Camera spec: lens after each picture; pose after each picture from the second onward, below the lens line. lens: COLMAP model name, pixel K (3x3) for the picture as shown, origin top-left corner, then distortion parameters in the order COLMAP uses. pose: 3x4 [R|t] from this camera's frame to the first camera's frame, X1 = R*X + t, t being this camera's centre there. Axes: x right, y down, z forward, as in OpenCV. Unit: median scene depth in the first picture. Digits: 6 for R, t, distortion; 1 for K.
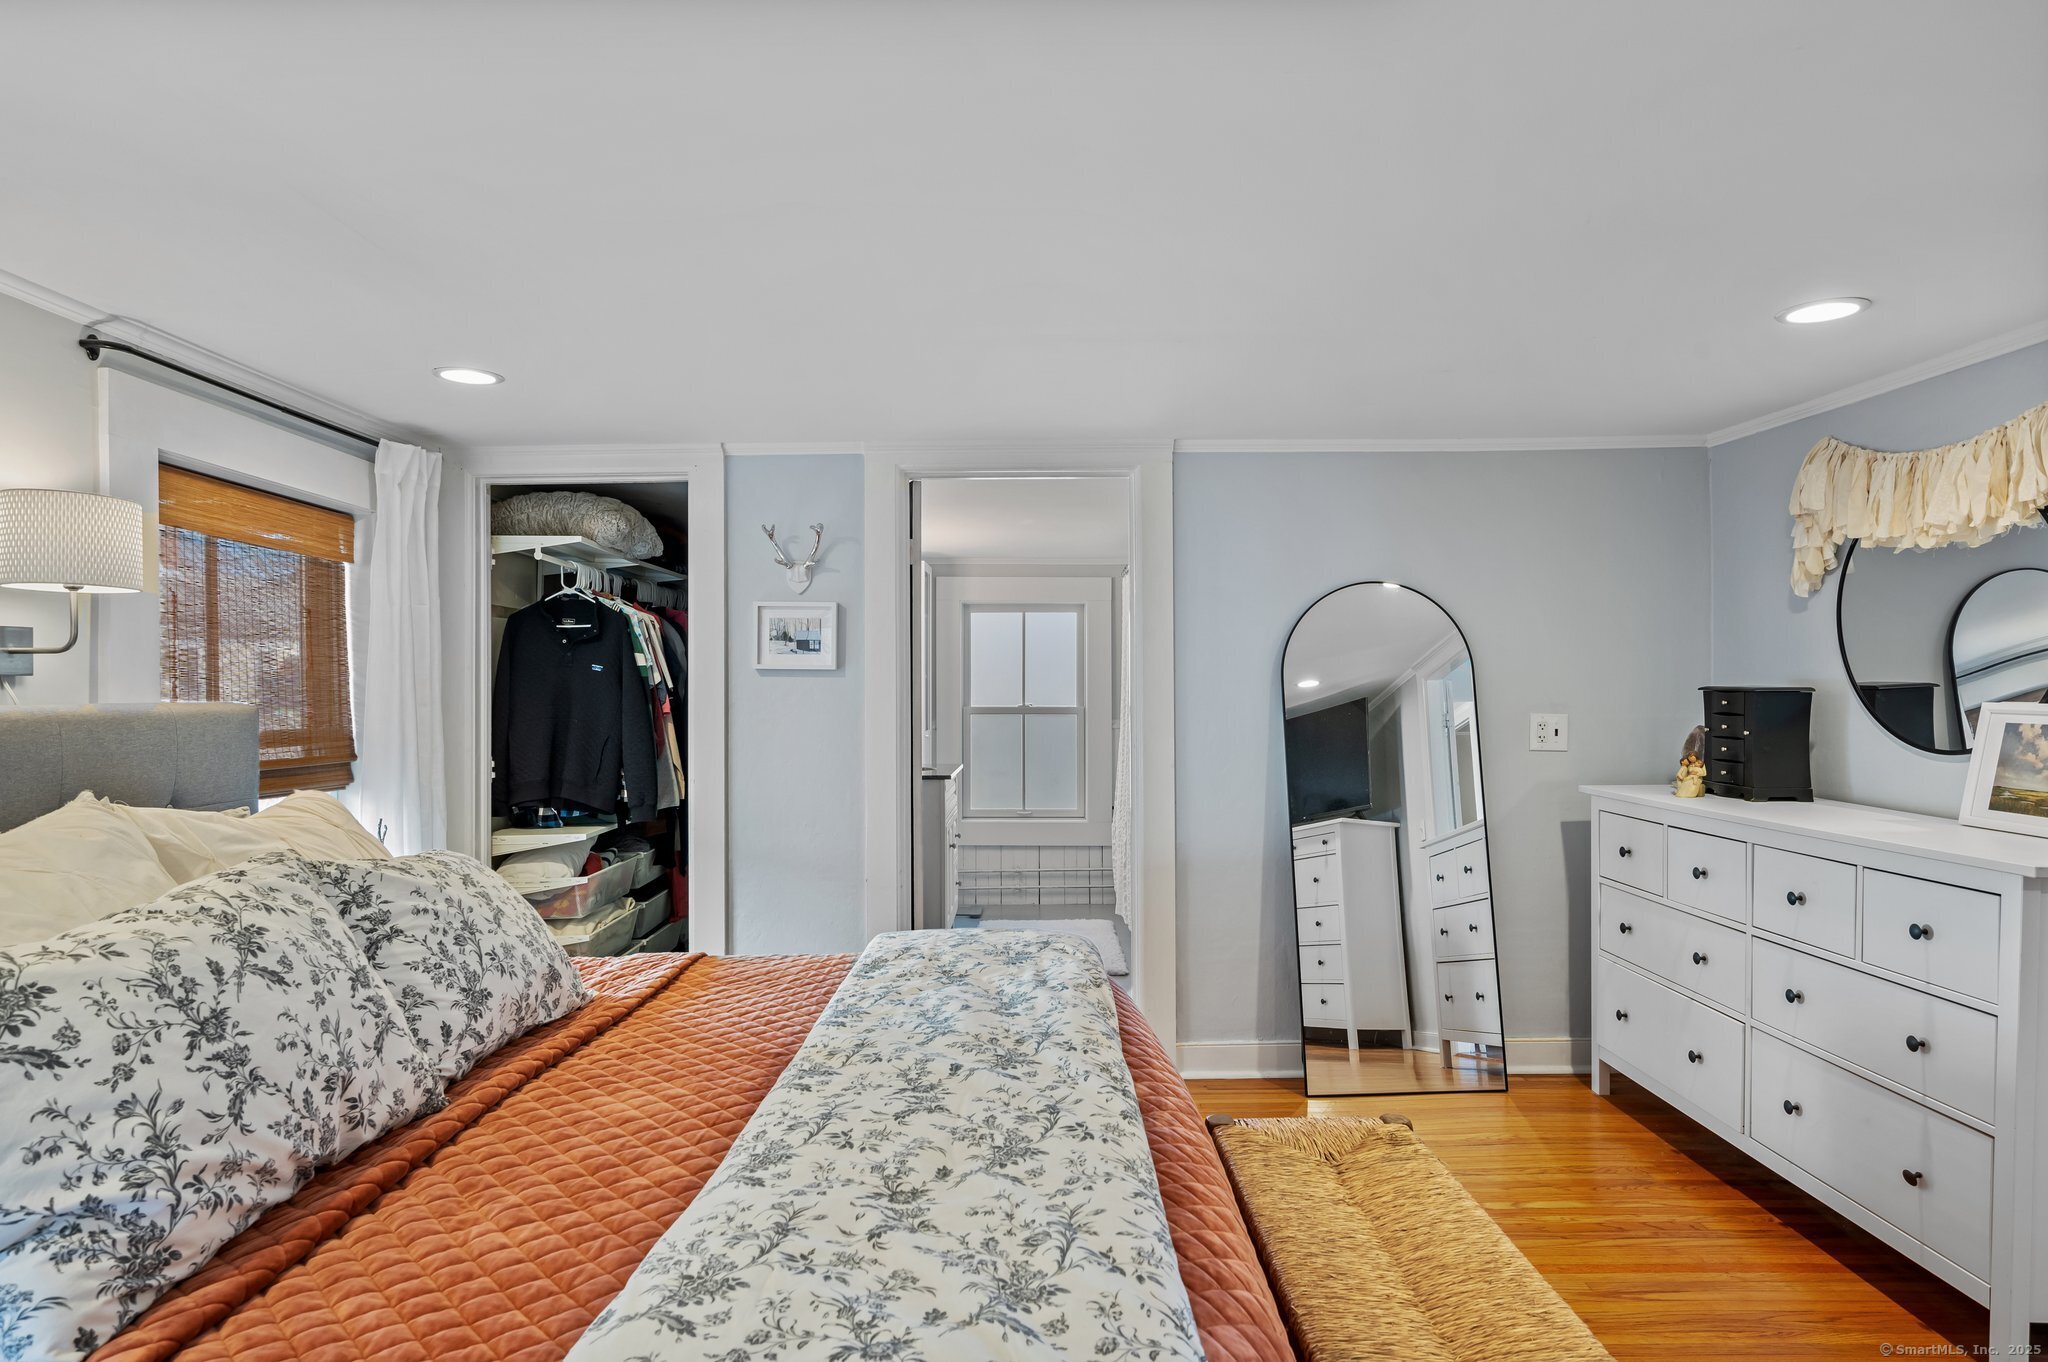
lens RADIAL K [[1120.1, 0, 1028.0], [0, 1120.1, 687.7], [0, 0, 1]] dist [-0.000193, -0.000021]
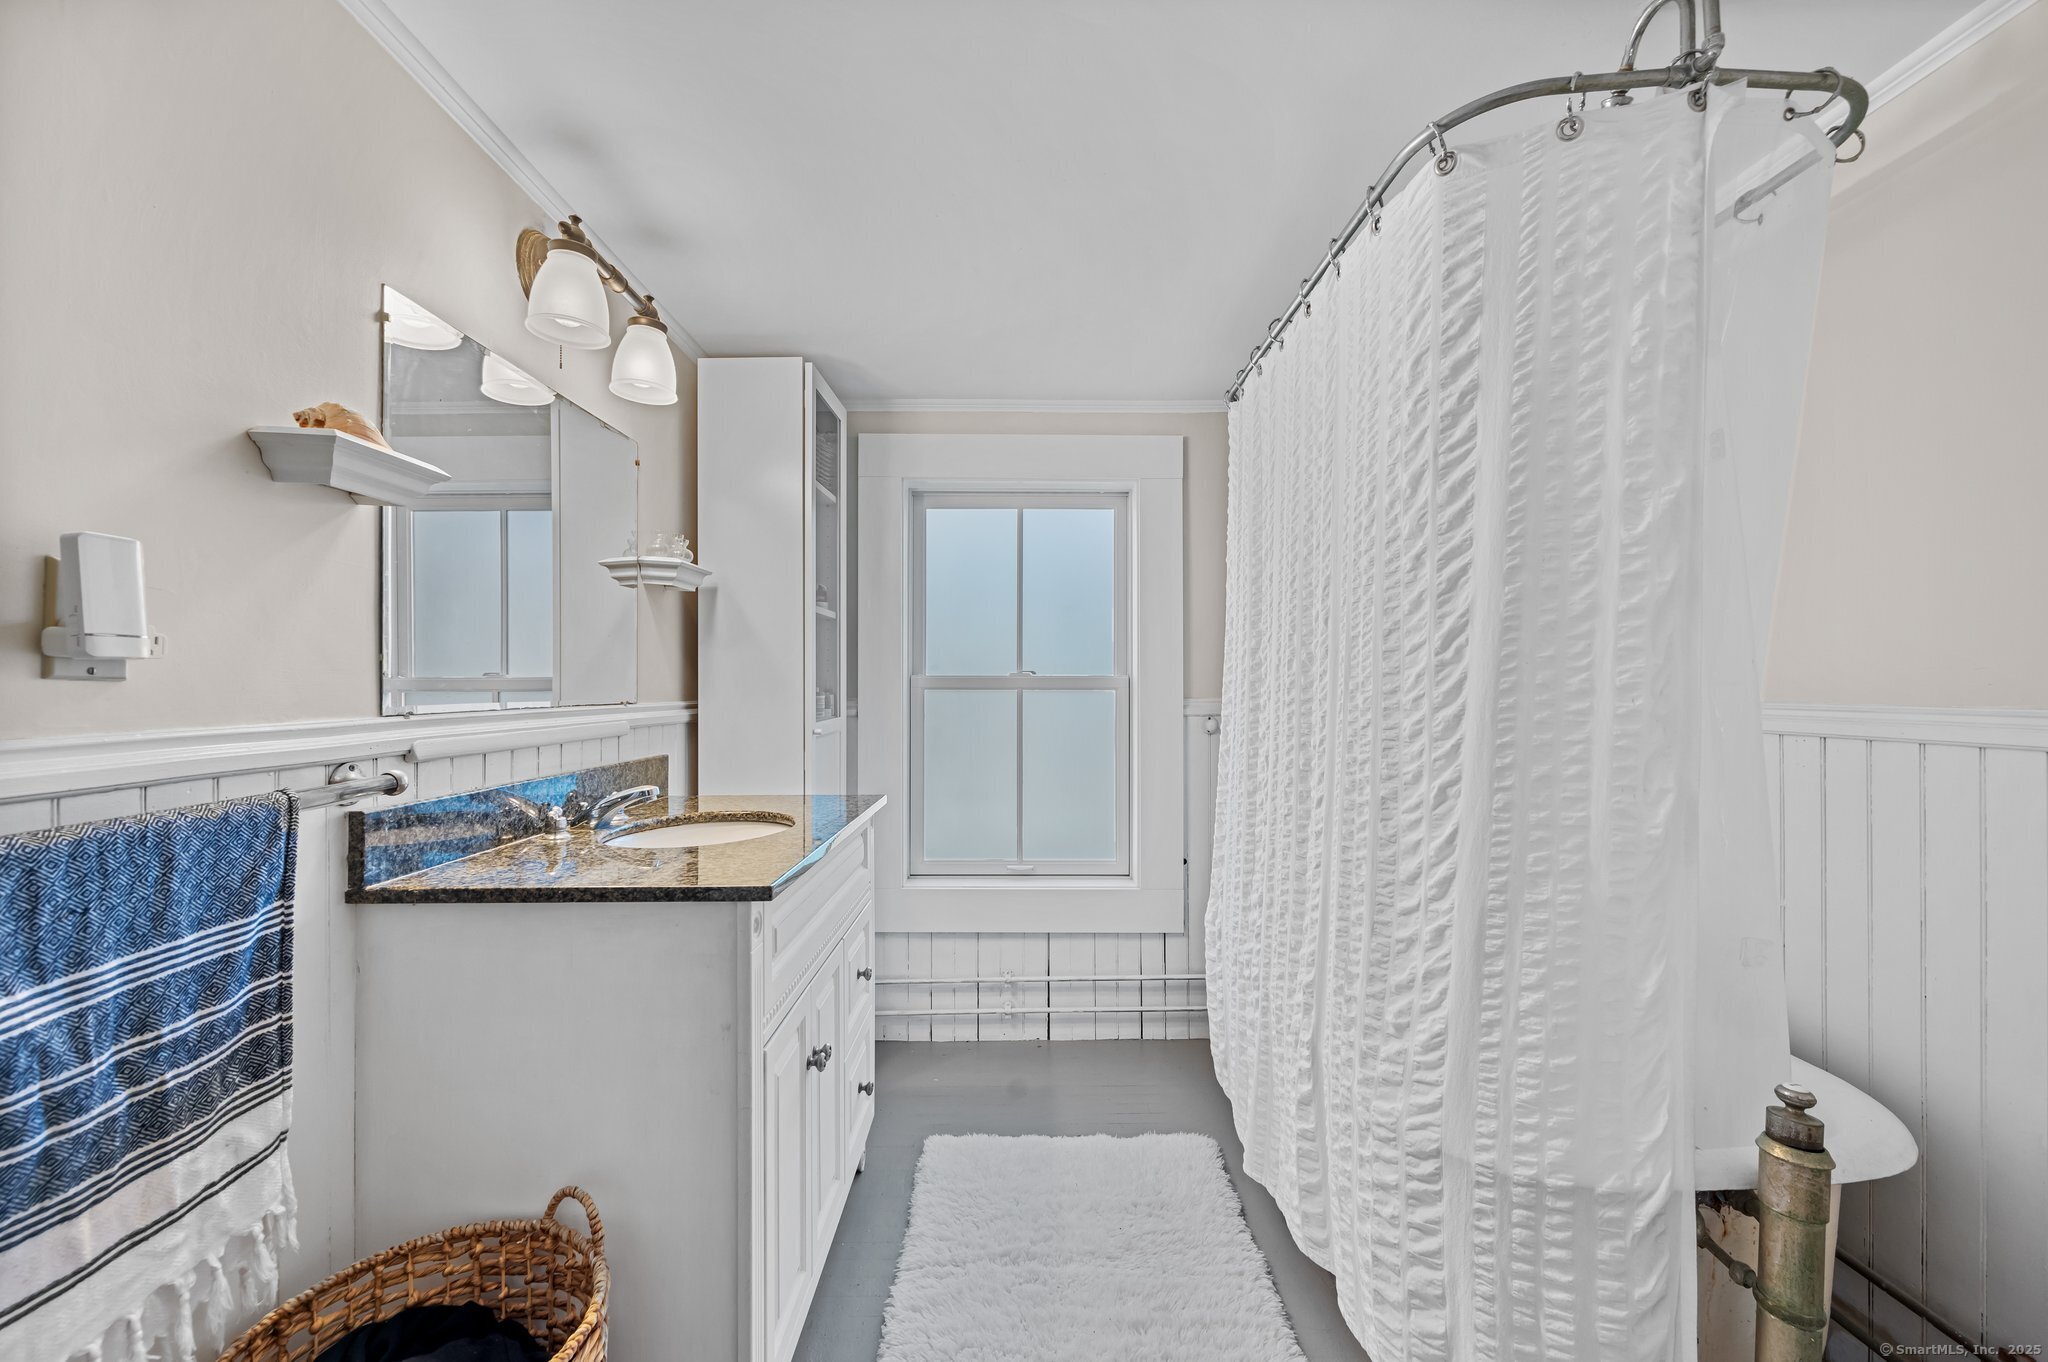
lens RADIAL K [[803.0, 0, 1024.5], [0, 803.0, 684.1], [0, 0, 1]] dist [0.003330, 0.000255]
pose [[0.999943, 0.002911, 0.010227, -0.005832], [-0.002852, 0.999979, -0.005800, 0.024085], [-0.010244, 0.005771, 0.999931, 0.608908]]
